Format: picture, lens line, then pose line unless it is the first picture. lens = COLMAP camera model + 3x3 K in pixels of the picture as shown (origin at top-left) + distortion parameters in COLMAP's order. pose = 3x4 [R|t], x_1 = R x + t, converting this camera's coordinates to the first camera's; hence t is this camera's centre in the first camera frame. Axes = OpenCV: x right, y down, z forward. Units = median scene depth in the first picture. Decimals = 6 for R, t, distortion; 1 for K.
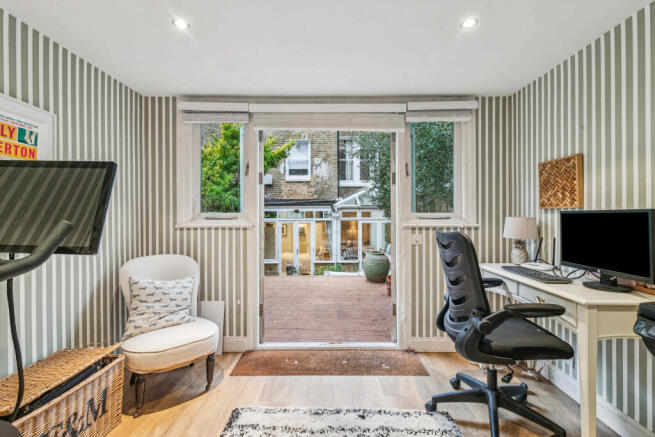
lens RADIAL K [[301.4, 0, 327.5], [0, 301.4, 218.5], [0, 0, 1]] dist [-0.000025, -0.000003]
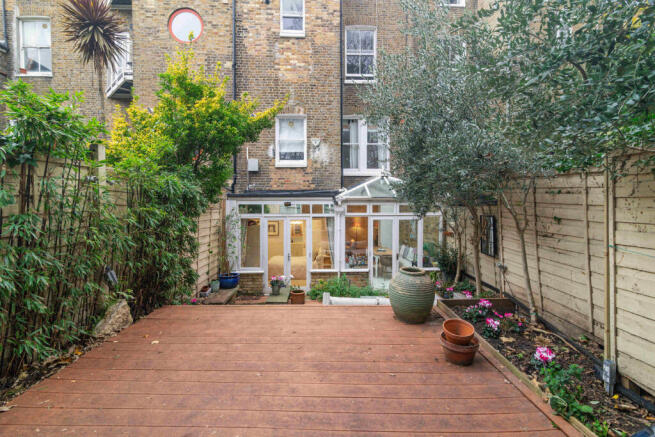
lens RADIAL K [[301.4, 0, 327.5], [0, 301.4, 218.5], [0, 0, 1]] dist [-0.000025, -0.000003]
pose [[0.999996, 0.000041, -0.002776, 0.000484], [-0.000001, 0.999894, 0.014557, 0.000258], [0.002776, -0.014557, 0.999890, 0.205933]]
